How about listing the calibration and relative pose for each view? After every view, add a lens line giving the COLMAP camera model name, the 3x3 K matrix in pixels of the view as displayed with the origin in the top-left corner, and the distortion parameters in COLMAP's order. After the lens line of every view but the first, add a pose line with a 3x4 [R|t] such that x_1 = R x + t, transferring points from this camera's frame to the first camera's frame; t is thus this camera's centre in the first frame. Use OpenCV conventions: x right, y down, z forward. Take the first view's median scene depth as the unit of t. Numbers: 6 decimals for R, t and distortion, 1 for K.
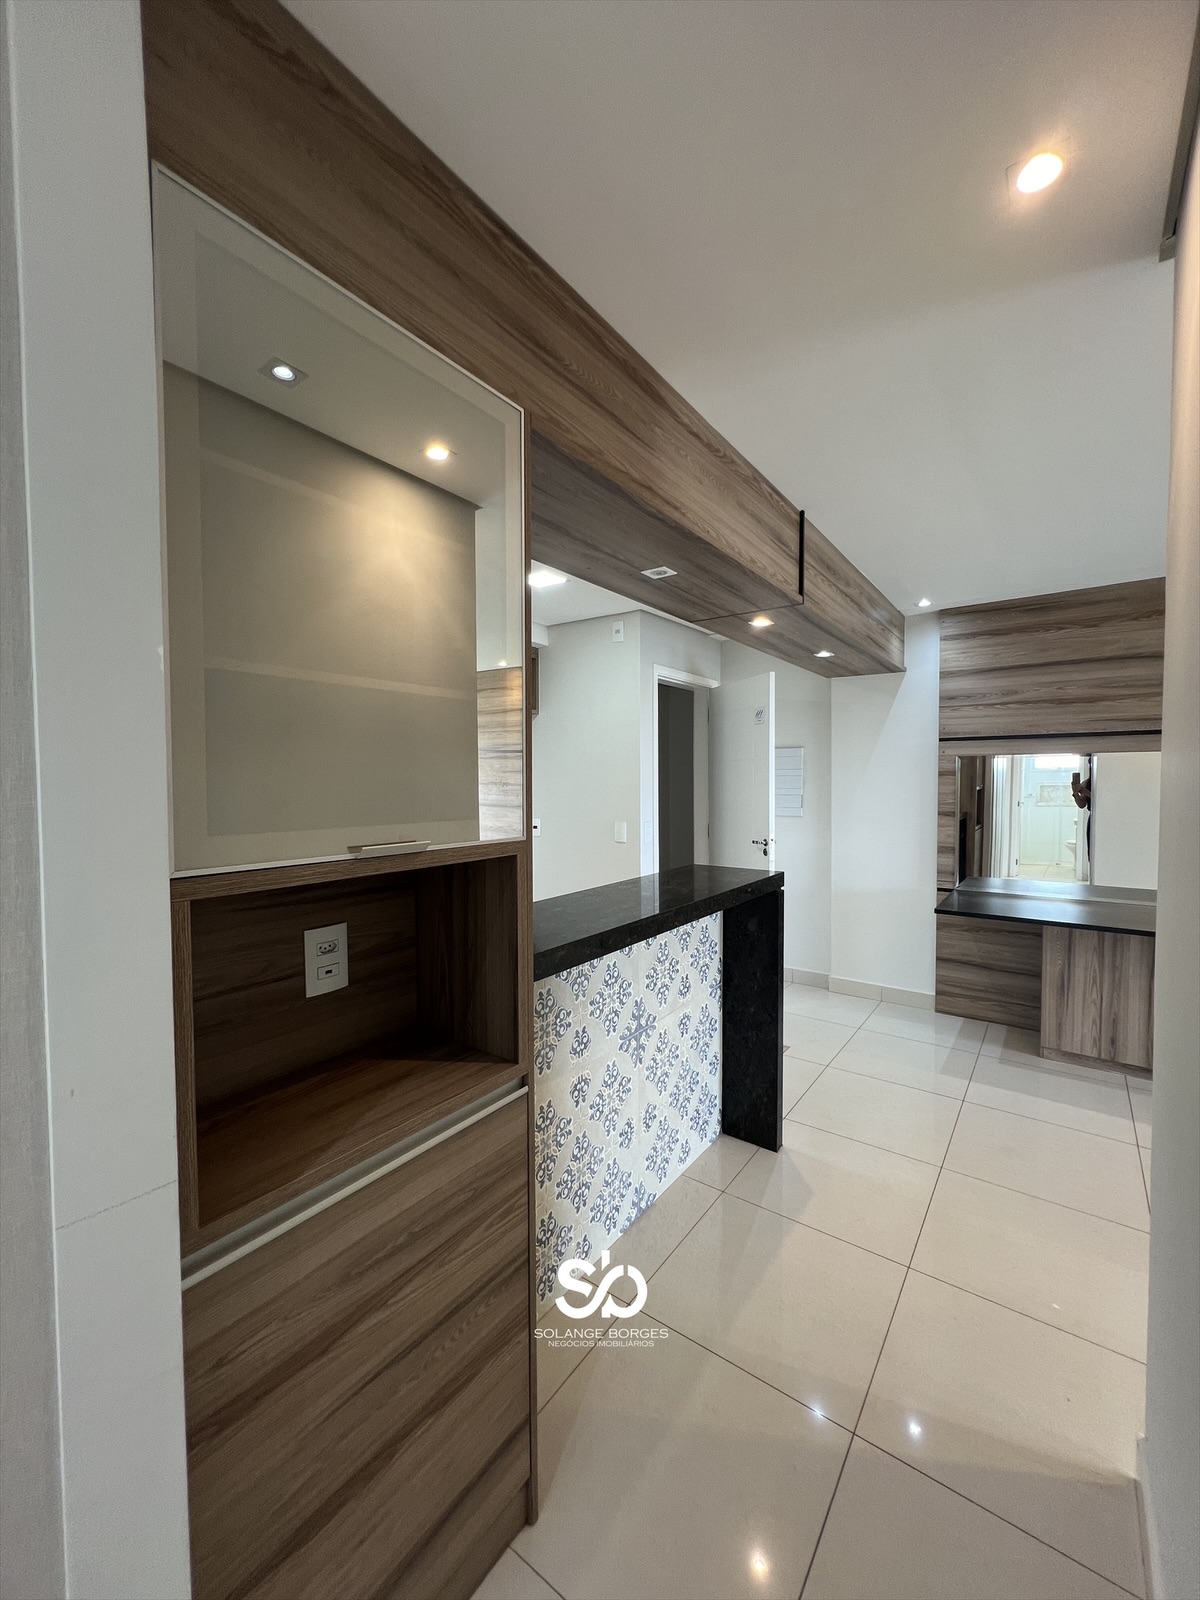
lens RADIAL K [[654.1, 0, 600.0], [0, 654.1, 800.0], [0, 0, 1]] dist [-0.003650, -0.000274]
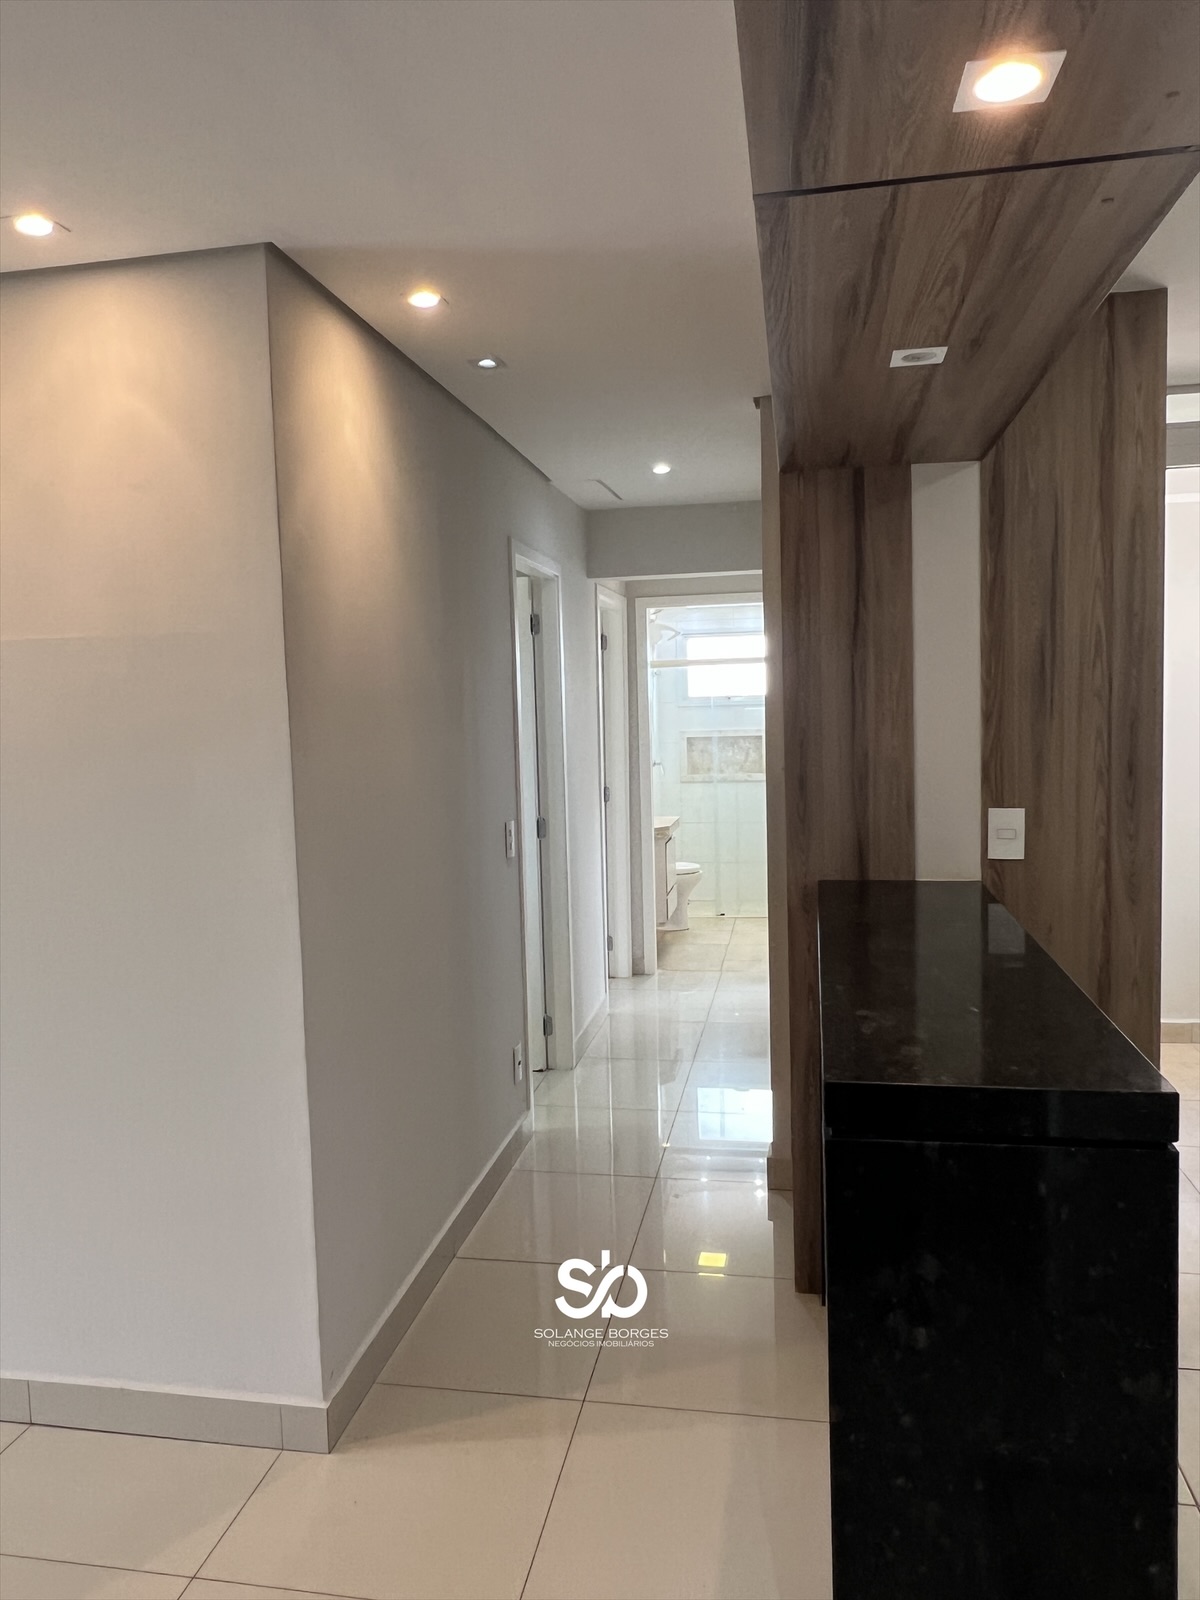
lens RADIAL K [[1122.0, 0, 600.0], [0, 1122.0, 800.0], [0, 0, 1]] dist [0.000300, 0.000714]
pose [[-0.902072, 0.064547, -0.426732, 0.380685], [0.018025, 0.993525, 0.112176, -0.052098], [0.431210, 0.093499, -0.897394, 0.905321]]
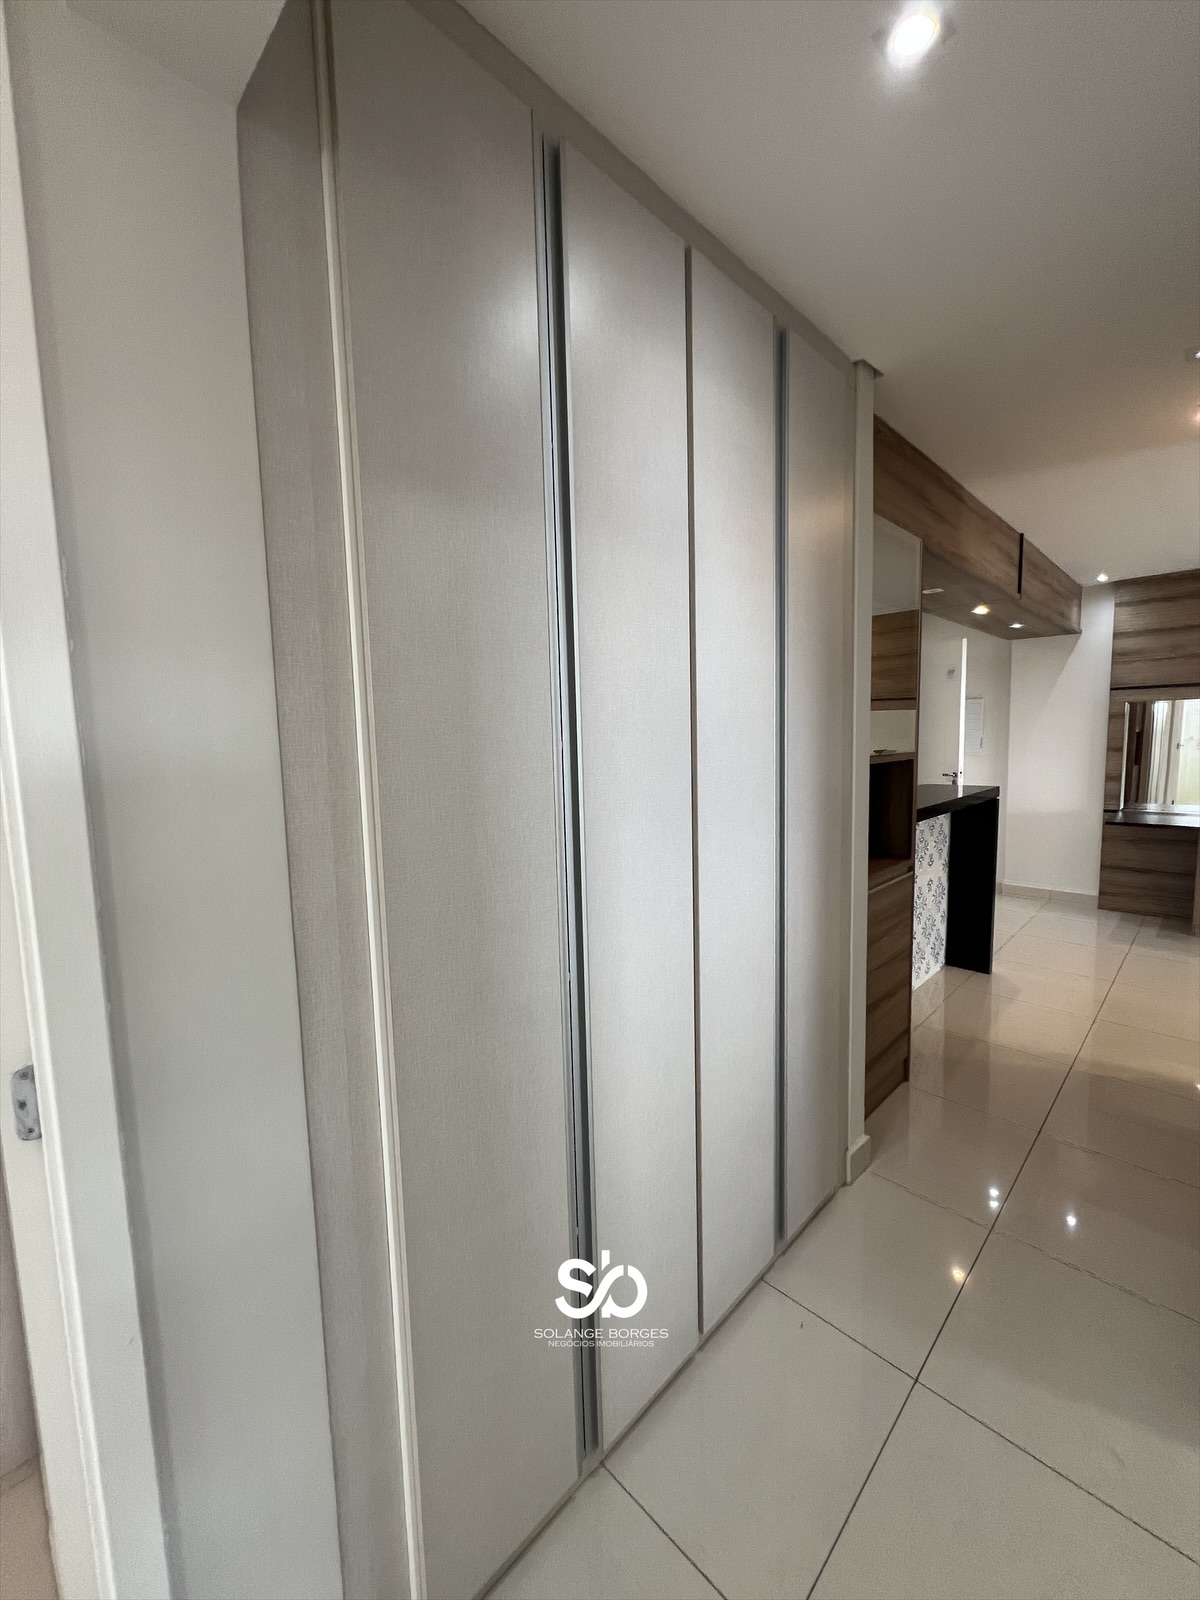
lens RADIAL K [[642.2, 0, 600.0], [0, 642.2, 800.0], [0, 0, 1]] dist [-0.001118, -0.000034]
pose [[0.987609, -0.005184, -0.156849, -0.255048], [0.016273, 0.997449, 0.069499, 0.018138], [0.156089, -0.071190, 0.985174, -0.376275]]
